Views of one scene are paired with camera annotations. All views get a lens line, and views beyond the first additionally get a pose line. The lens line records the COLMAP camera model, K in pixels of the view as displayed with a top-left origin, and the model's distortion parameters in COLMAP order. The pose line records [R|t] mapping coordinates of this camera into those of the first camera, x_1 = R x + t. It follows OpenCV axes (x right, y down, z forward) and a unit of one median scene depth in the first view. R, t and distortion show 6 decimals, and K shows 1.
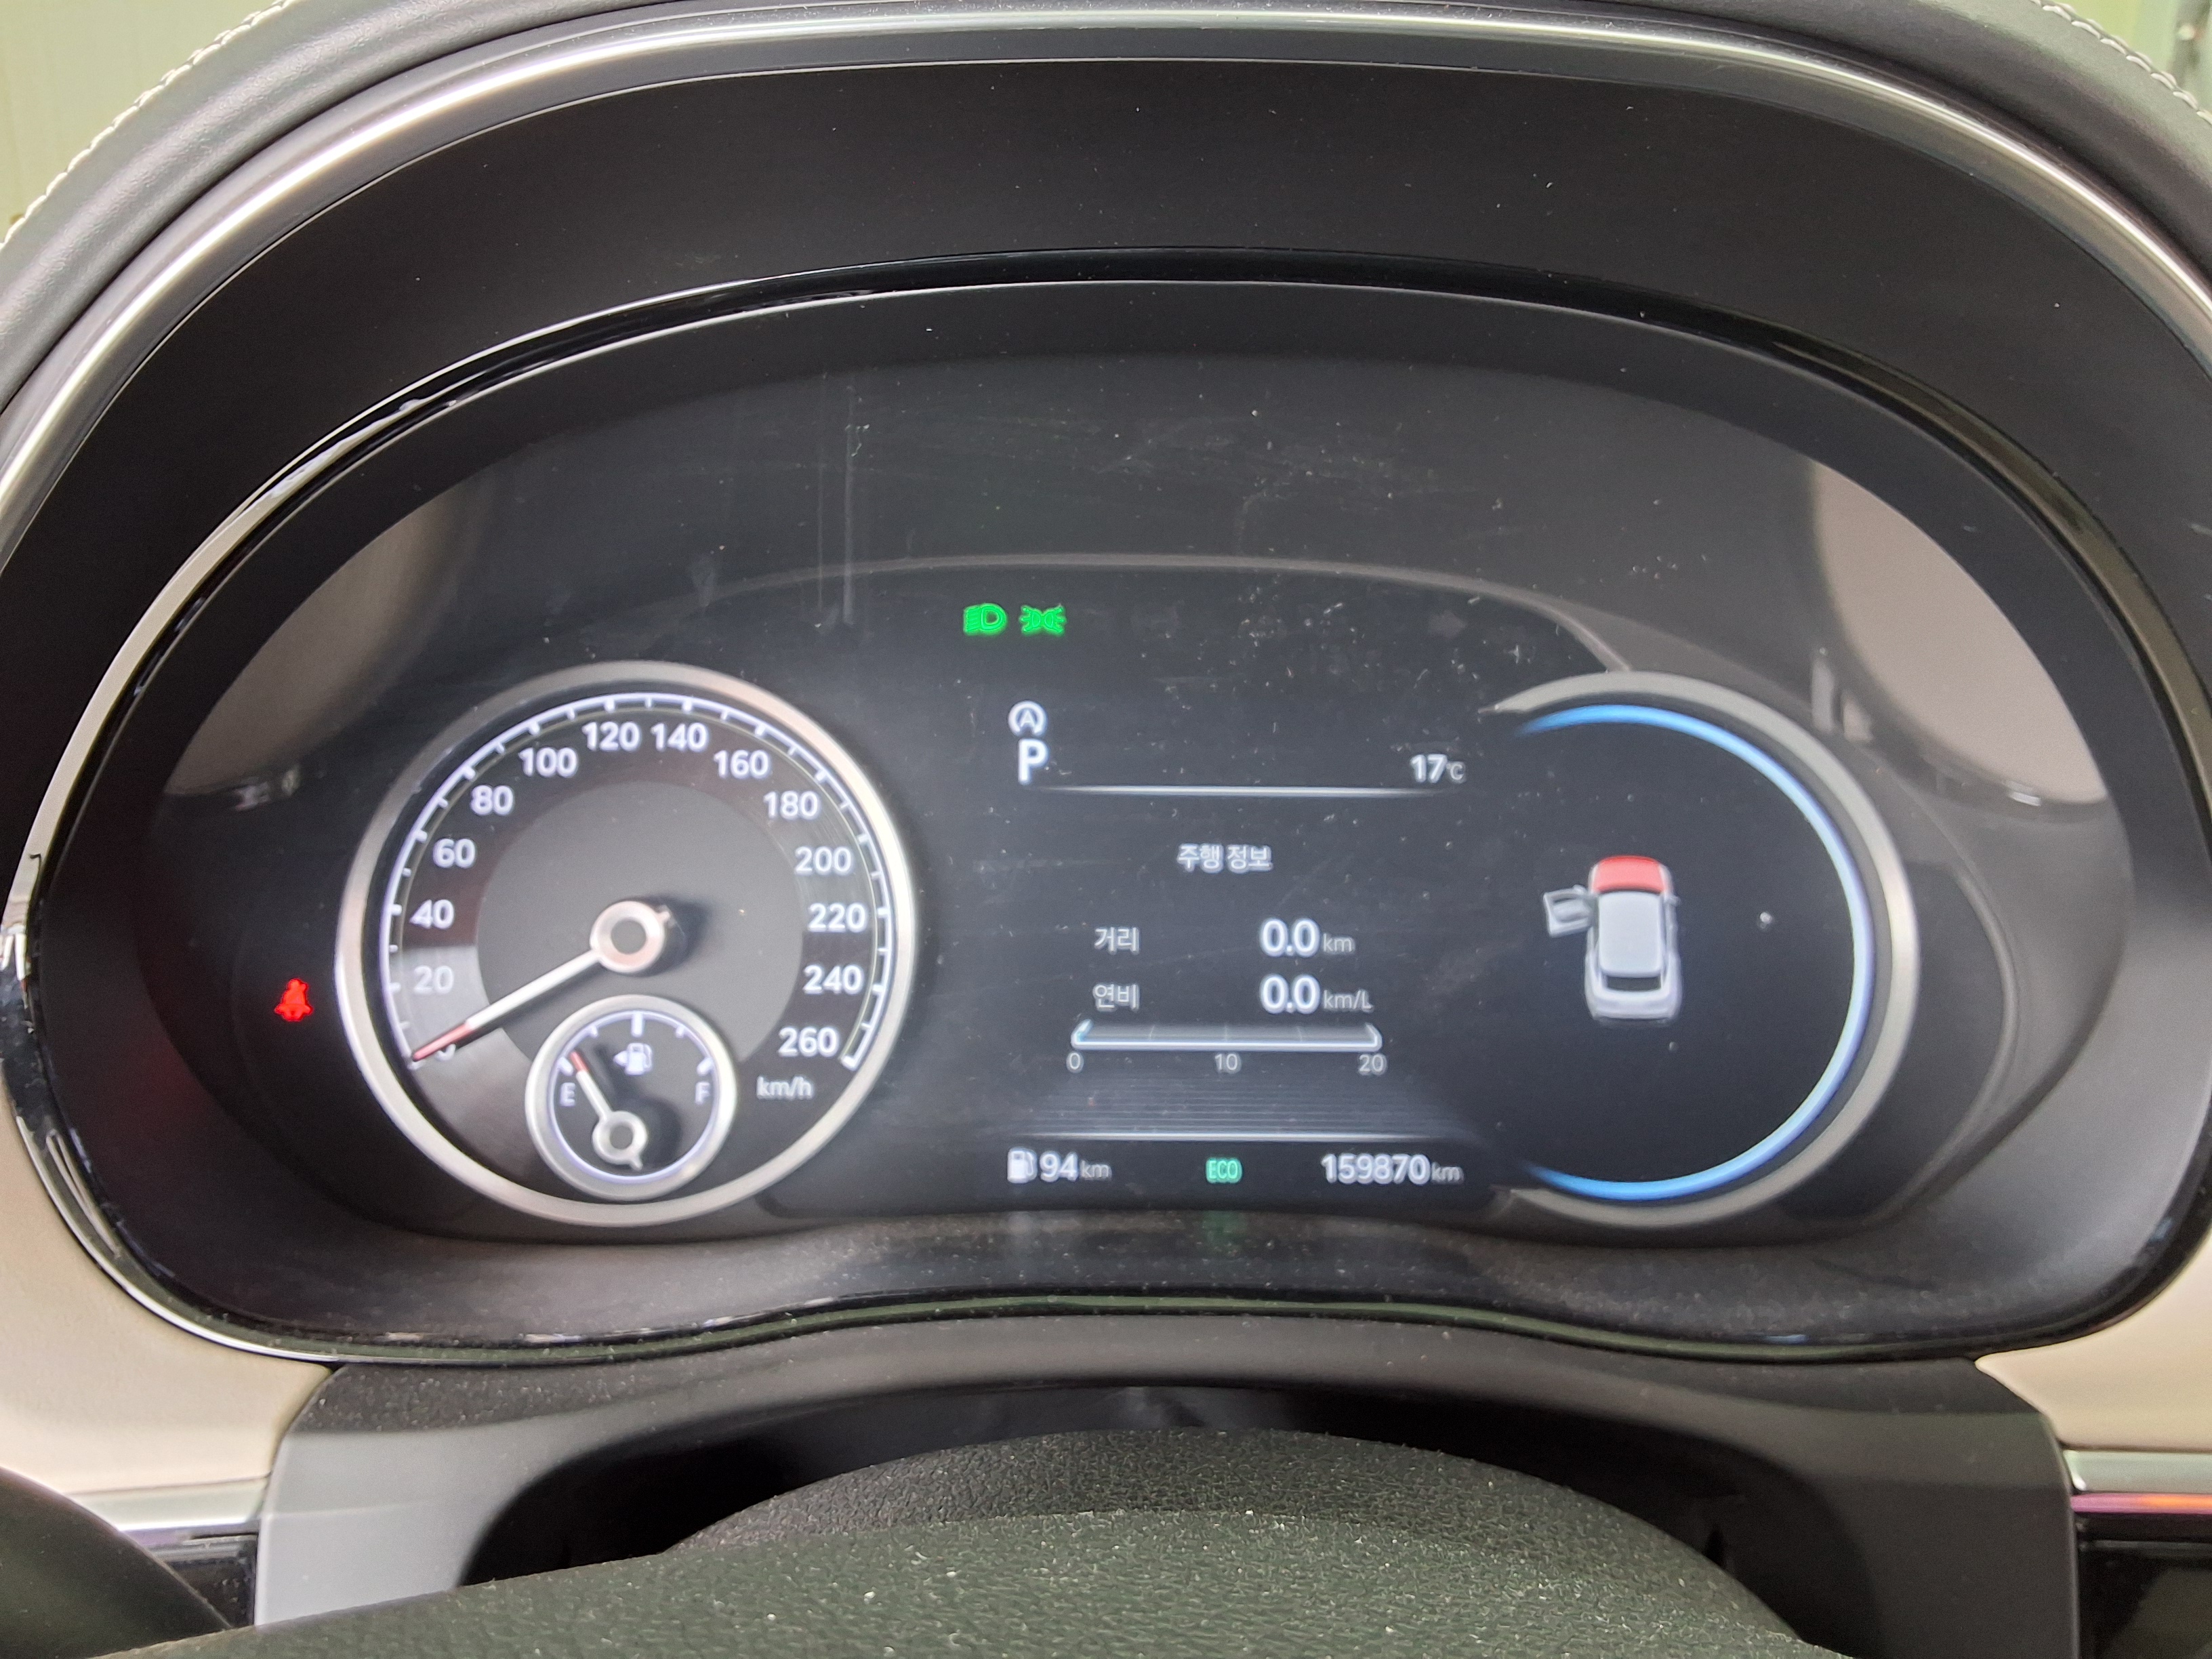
lens RADIAL K [[1762.4, 0, 1097.4], [0, 1762.4, 825.9], [0, 0, 1]] dist [0.117007, -0.188483]
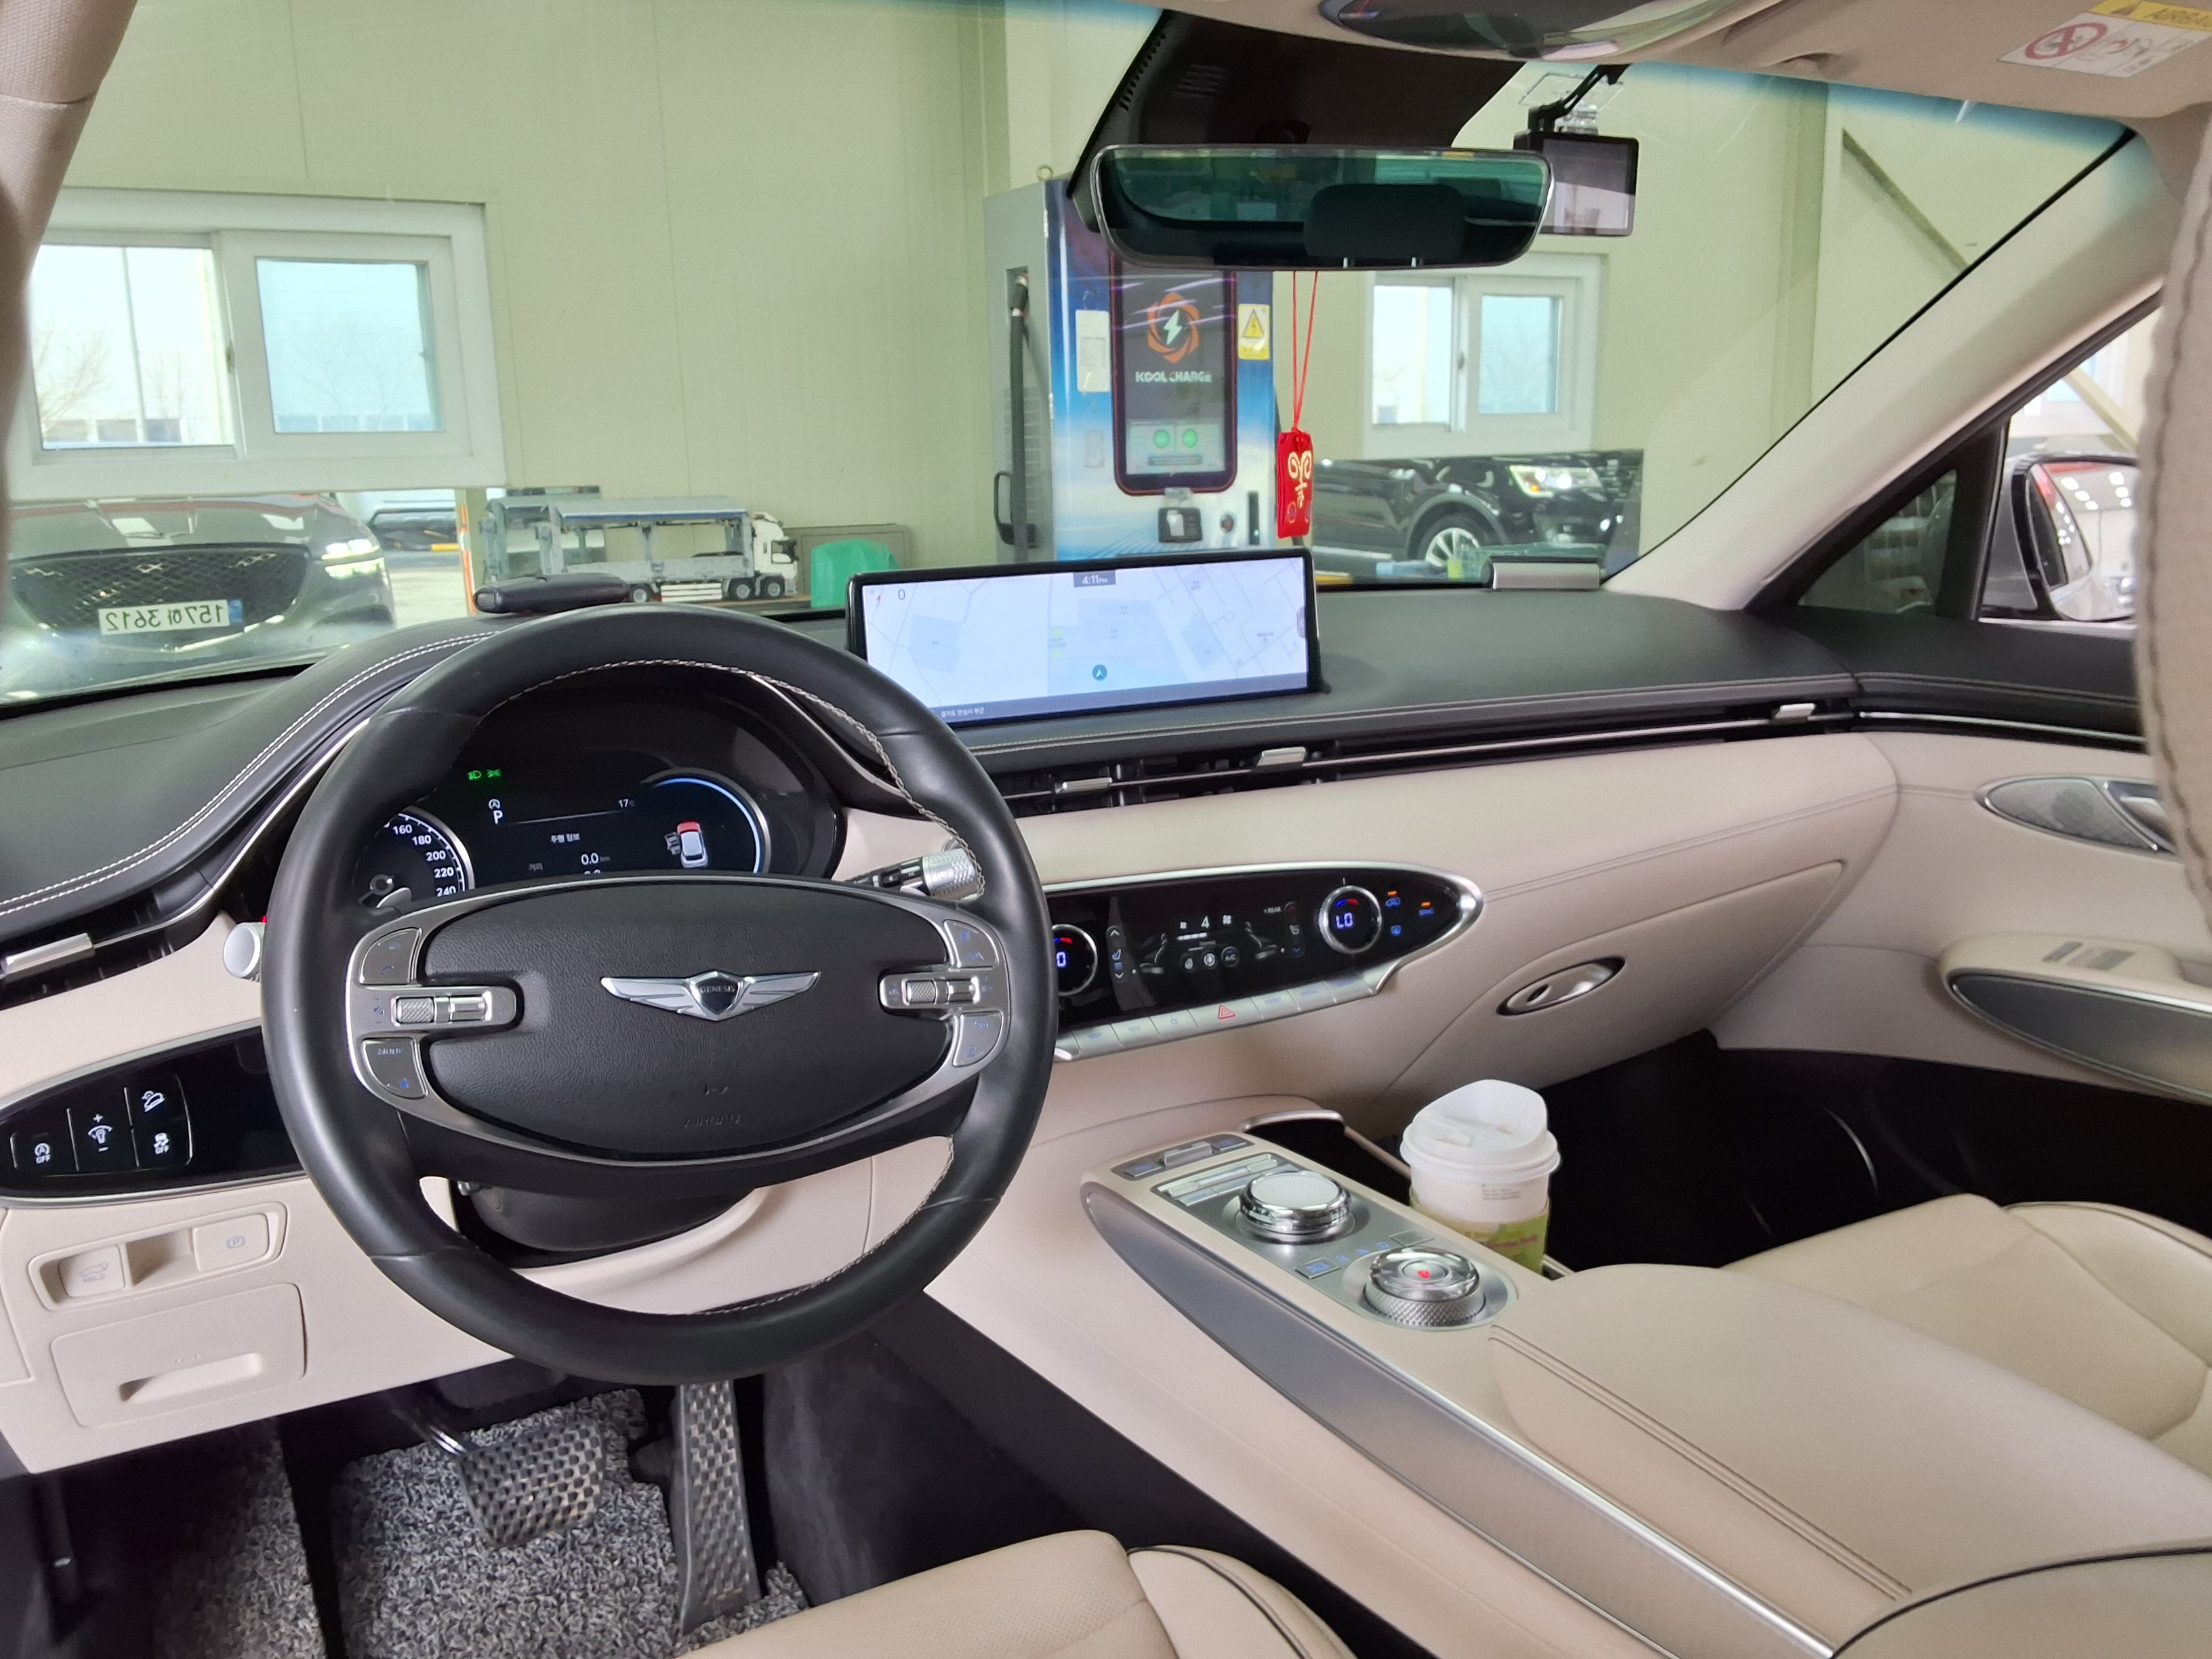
lens RADIAL K [[1762.4, 0, 1097.4], [0, 1762.4, 825.9], [0, 0, 1]] dist [0.117007, -0.188483]
pose [[0.870230, -0.134980, 0.473793, -0.631274], [0.170036, 0.984927, -0.031711, 0.269461], [-0.462371, 0.108158, 0.880065, -2.367705]]
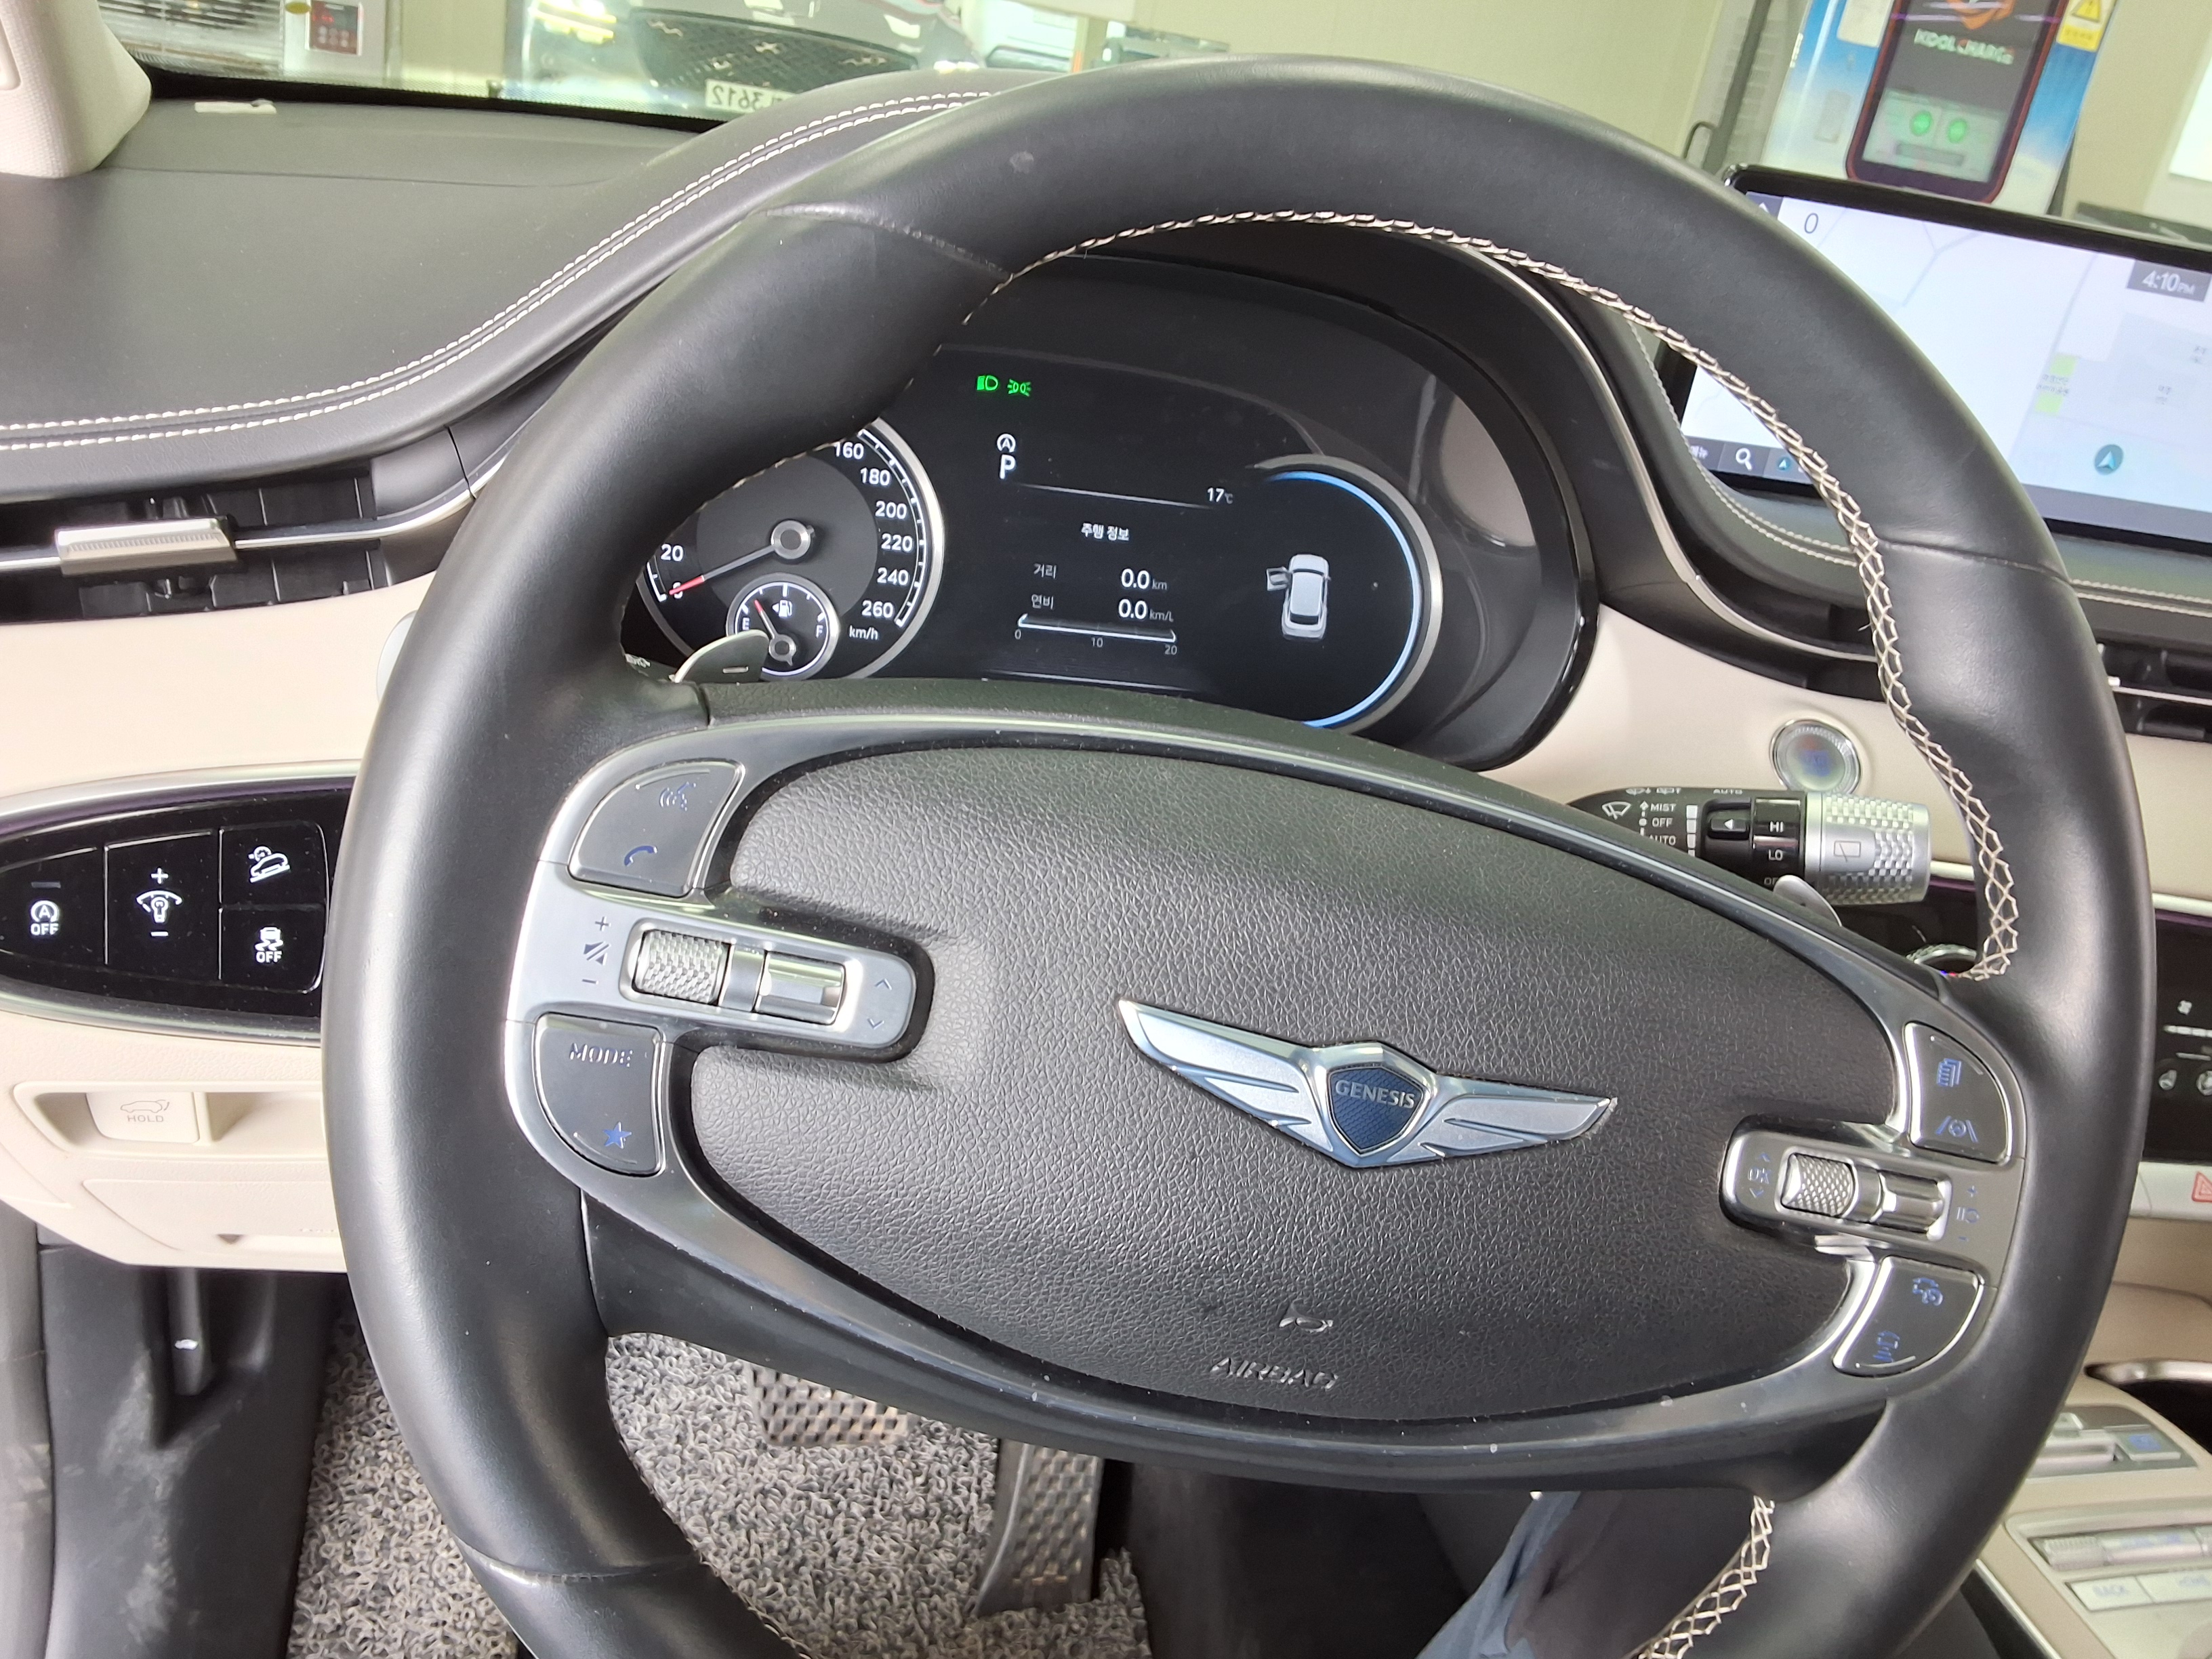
lens RADIAL K [[1781.1, 0, 1102.2], [0, 1781.1, 802.9], [0, 0, 1]] dist [0.123593, -0.187186]
pose [[0.970616, 0.068643, 0.230634, -0.346570], [-0.101249, 0.985978, 0.132651, 0.049818], [-0.218294, -0.152104, 0.963956, -0.852848]]
